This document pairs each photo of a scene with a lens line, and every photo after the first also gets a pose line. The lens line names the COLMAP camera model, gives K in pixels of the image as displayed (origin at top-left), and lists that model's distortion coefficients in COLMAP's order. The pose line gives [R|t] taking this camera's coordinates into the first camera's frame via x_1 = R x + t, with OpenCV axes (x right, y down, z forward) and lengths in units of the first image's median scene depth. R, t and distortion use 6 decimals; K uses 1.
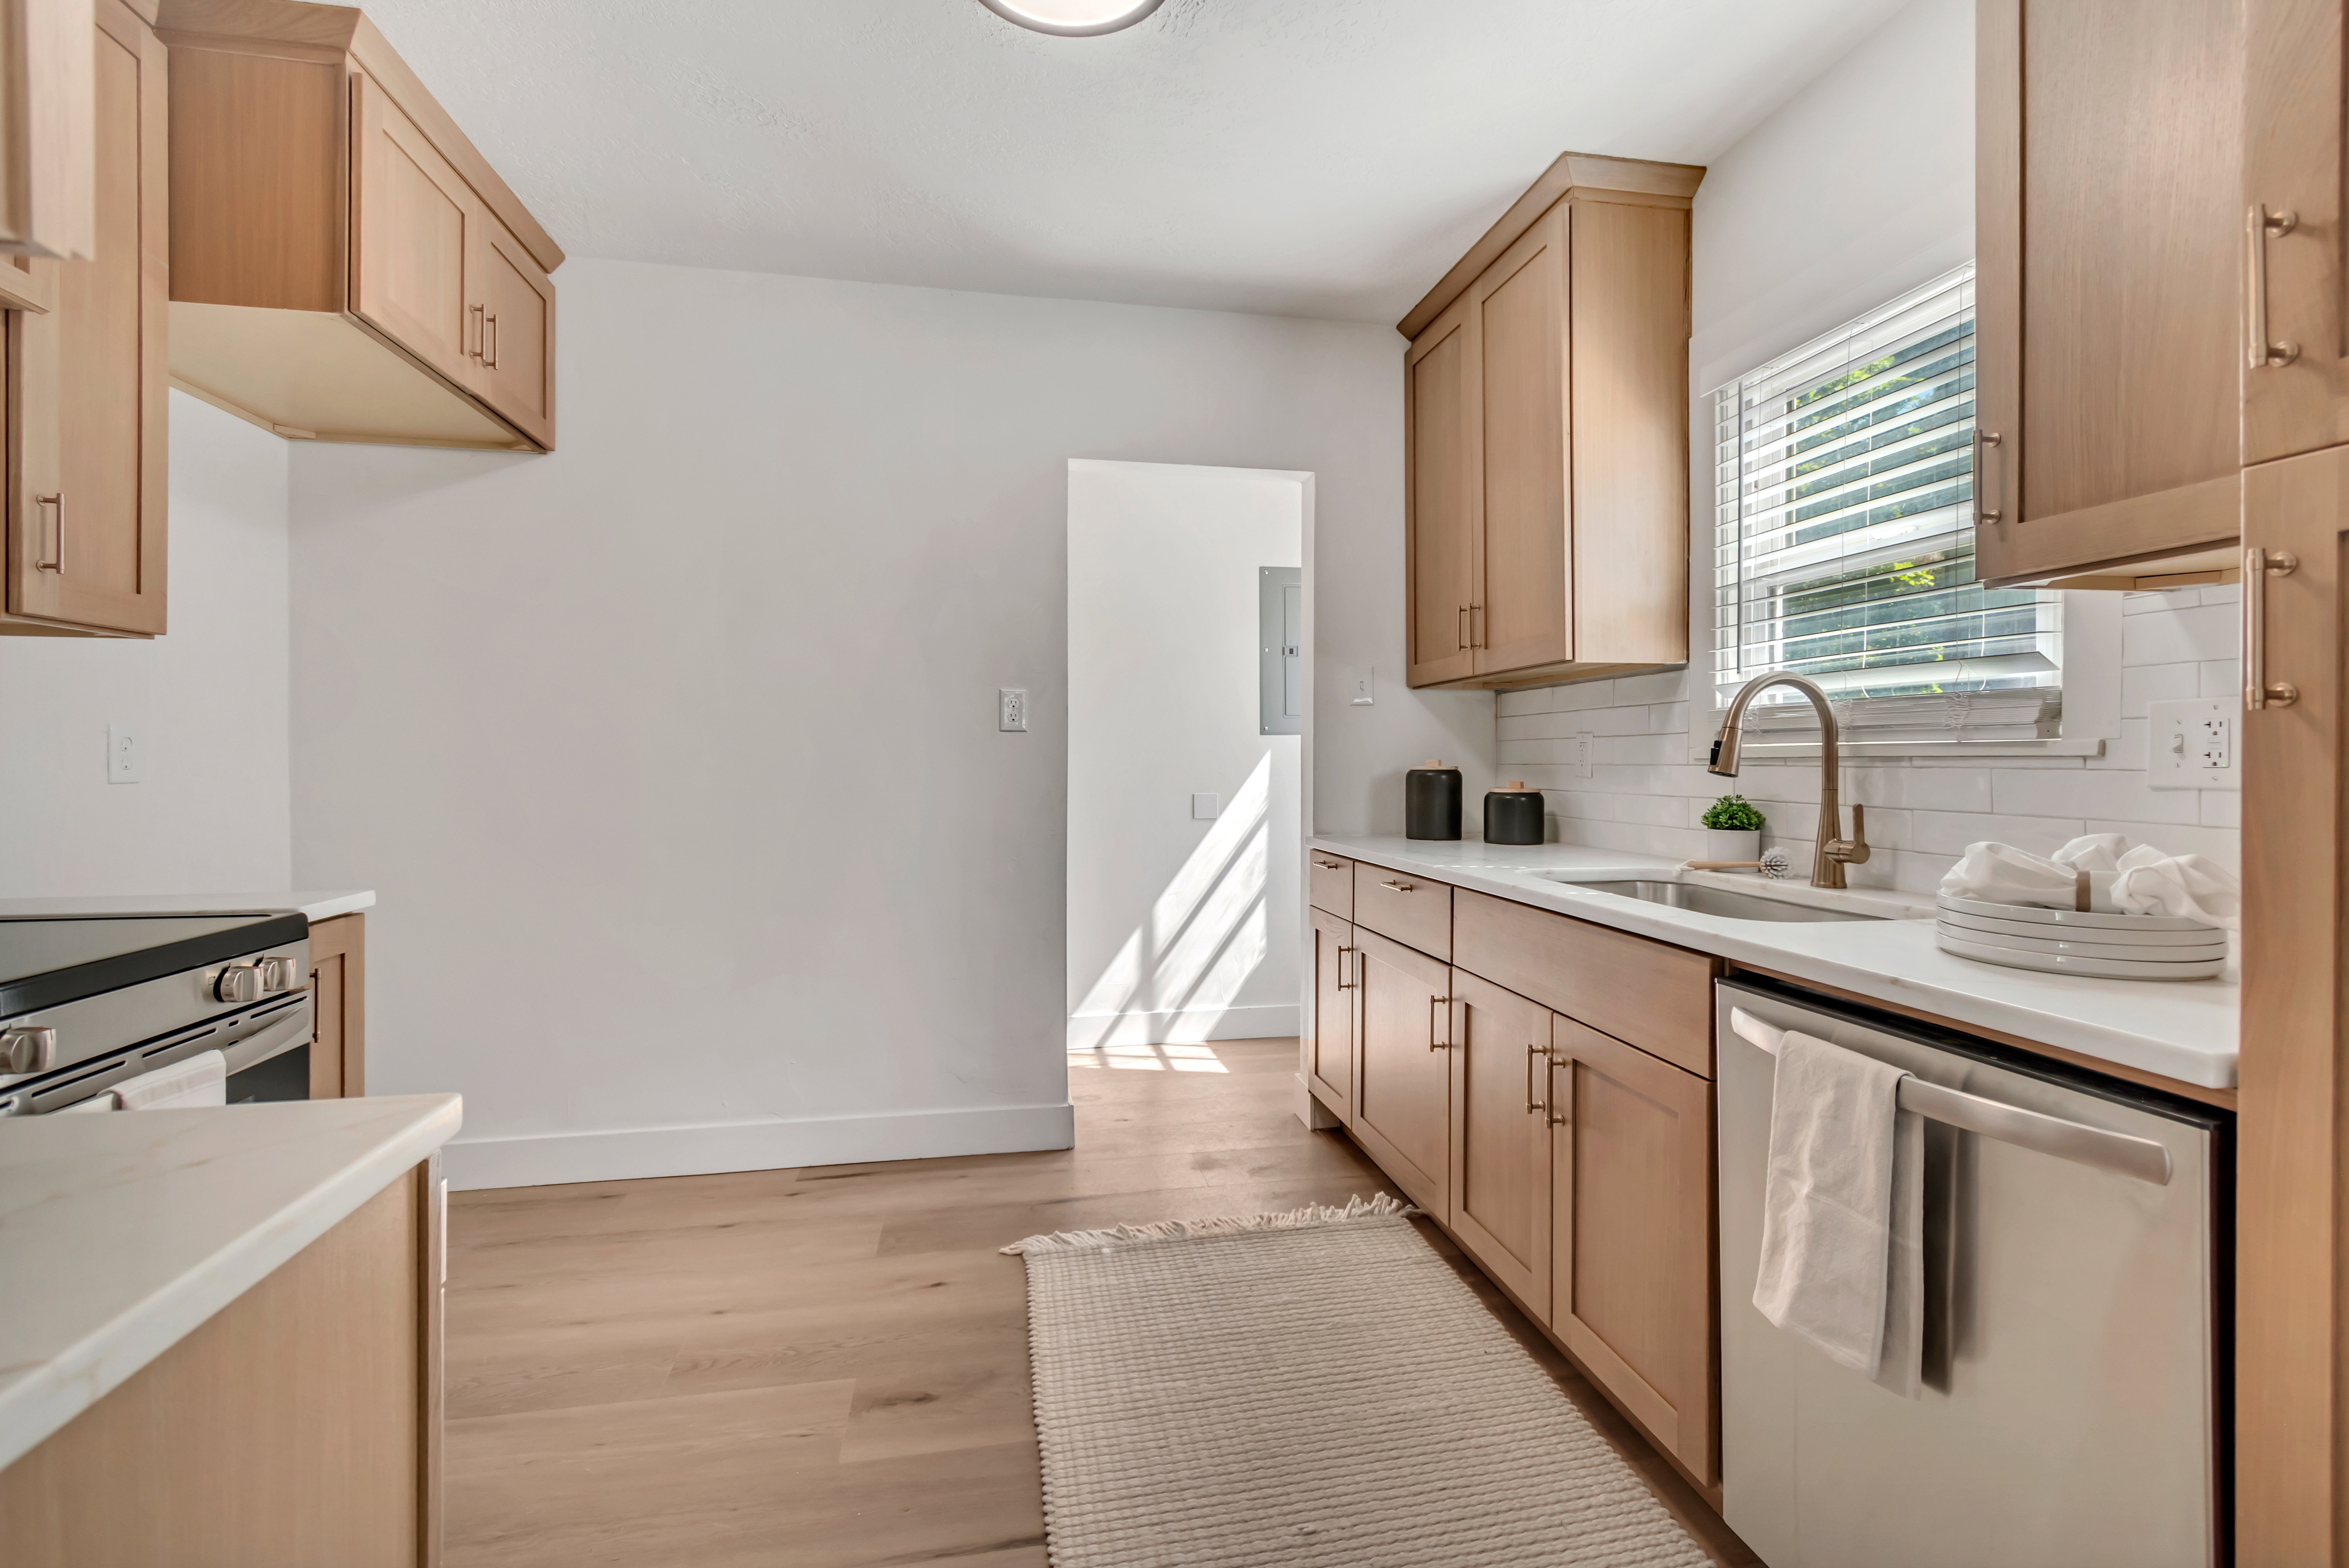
lens RADIAL K [[1046.7, 0, 1187.1], [0, 1046.7, 767.7], [0, 0, 1]] dist [0.005589, -0.001106]
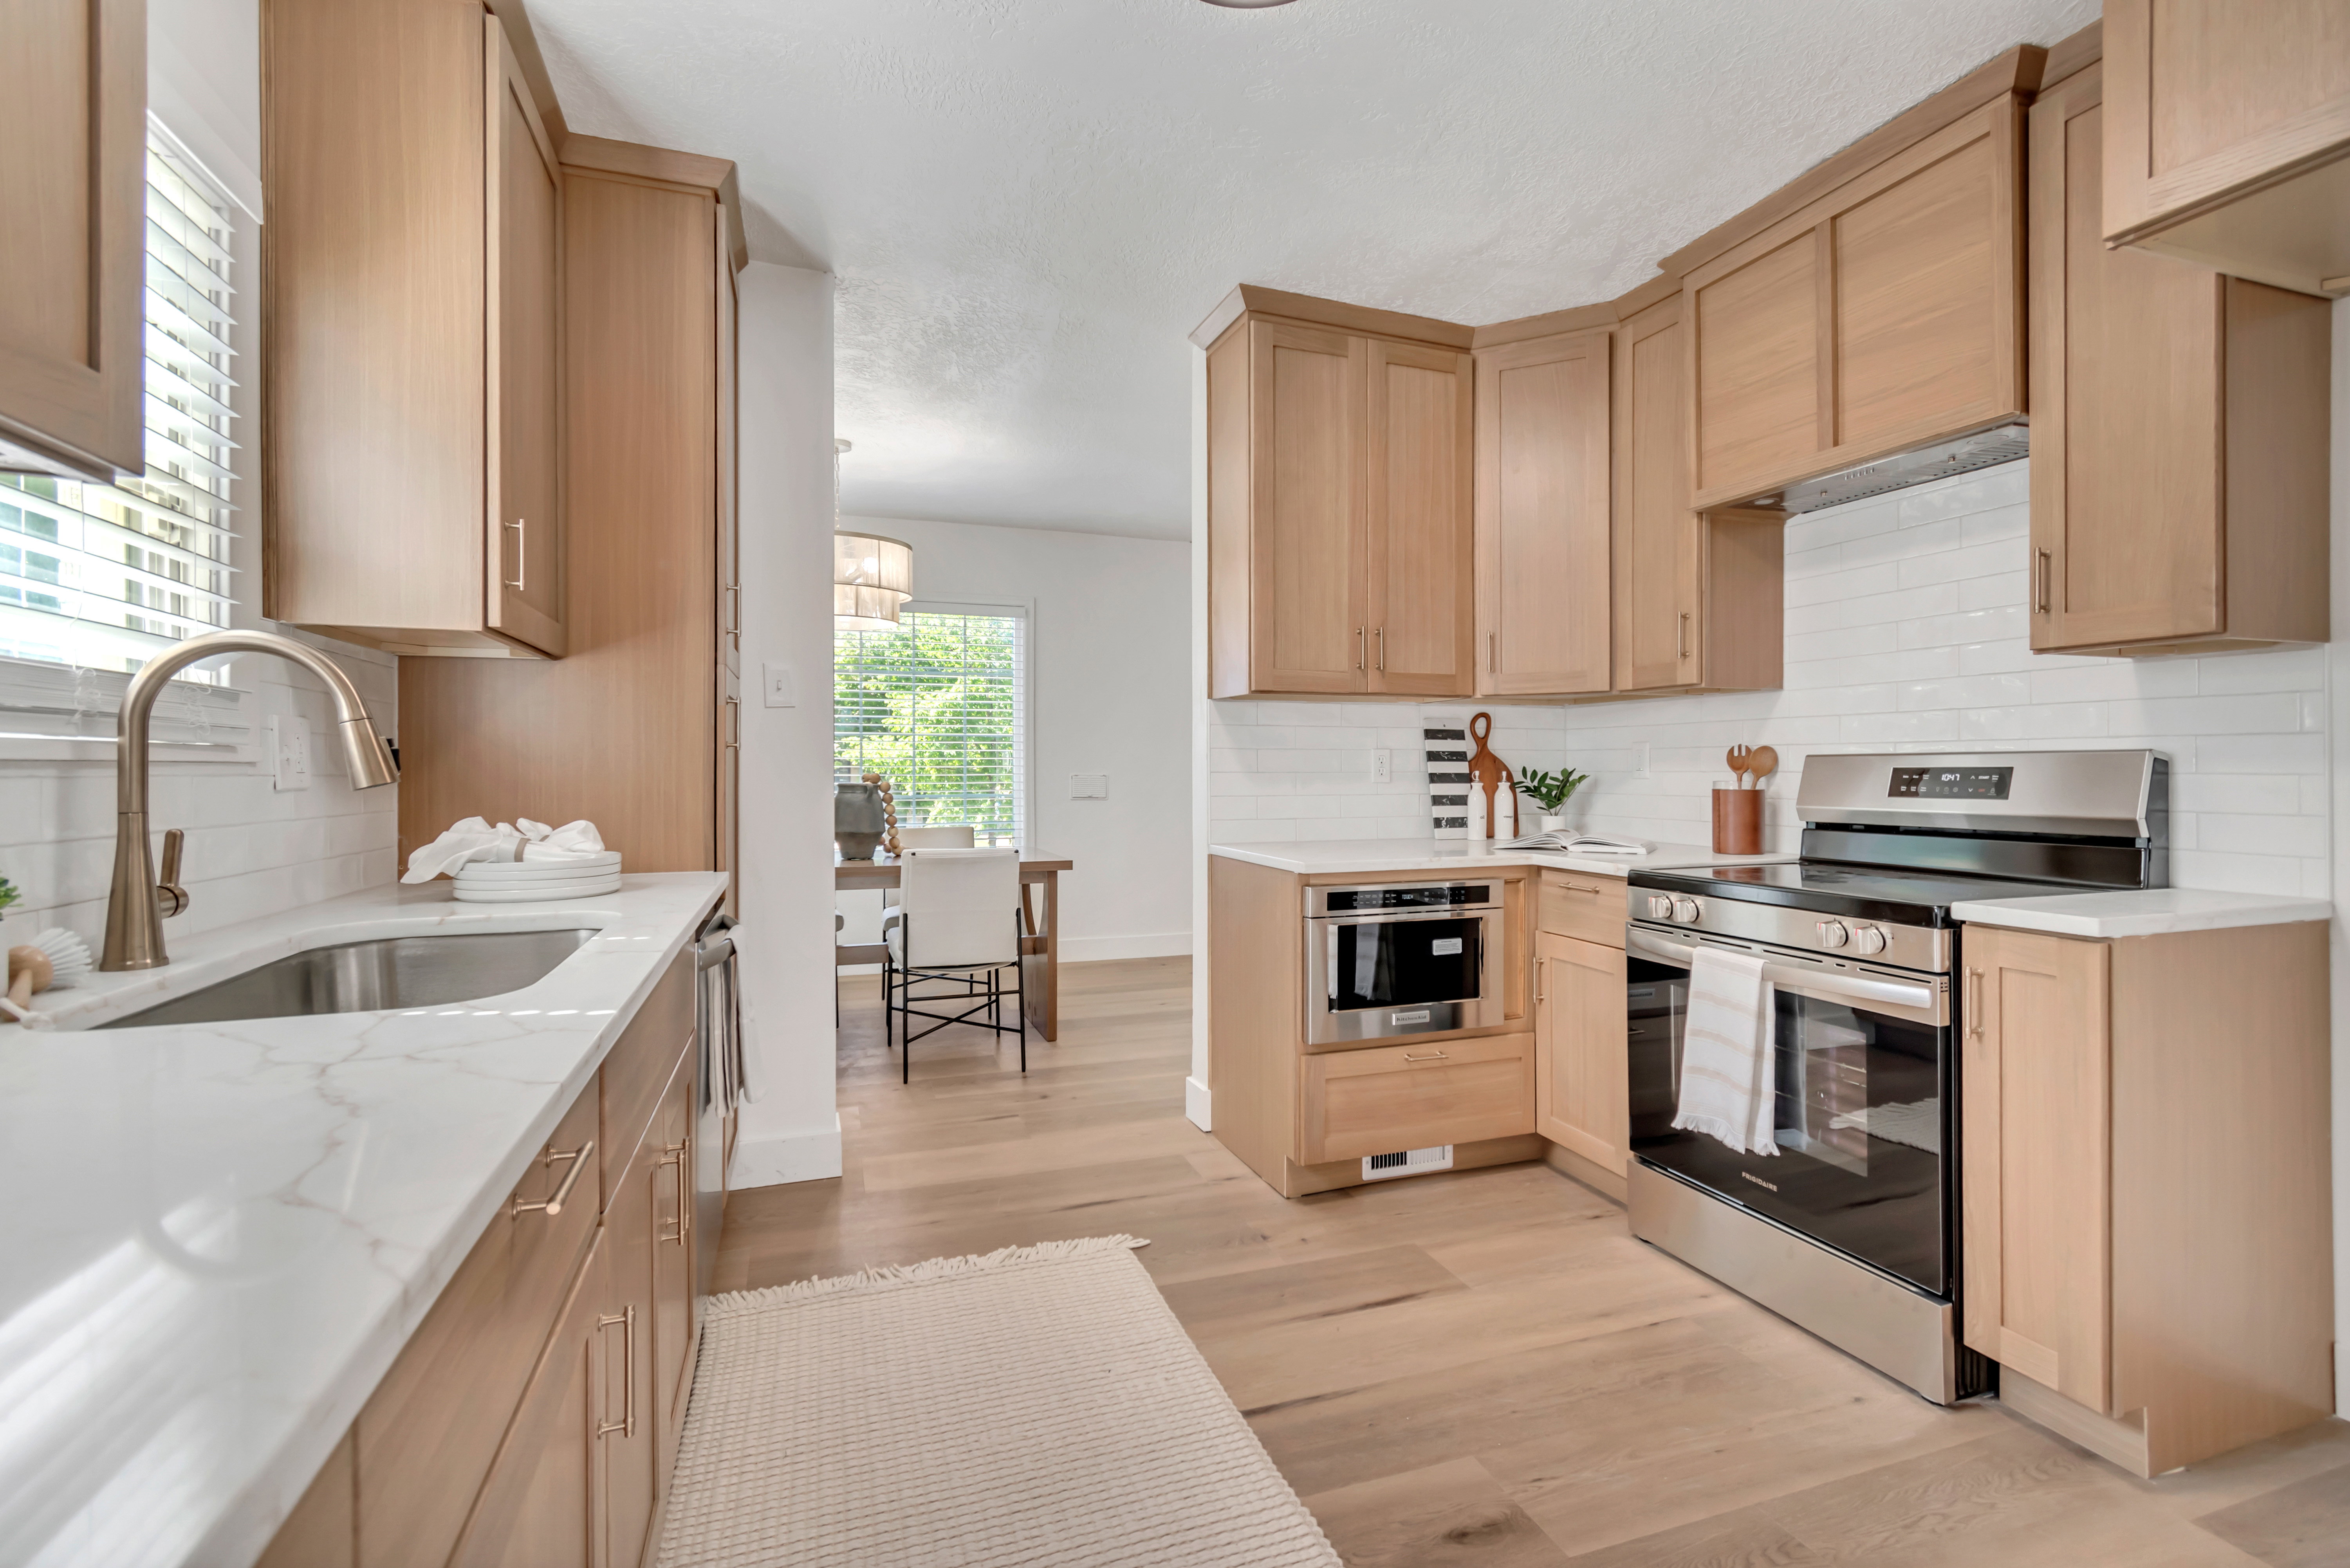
lens RADIAL K [[1047.3, 0, 1179.2], [0, 1047.3, 772.5], [0, 0, 1]] dist [0.005589, -0.001106]
pose [[-0.989198, 0.007675, -0.146382, 0.086179], [0.006664, 0.999950, 0.007398, -0.010155], [0.146432, 0.006342, -0.989200, 1.794836]]
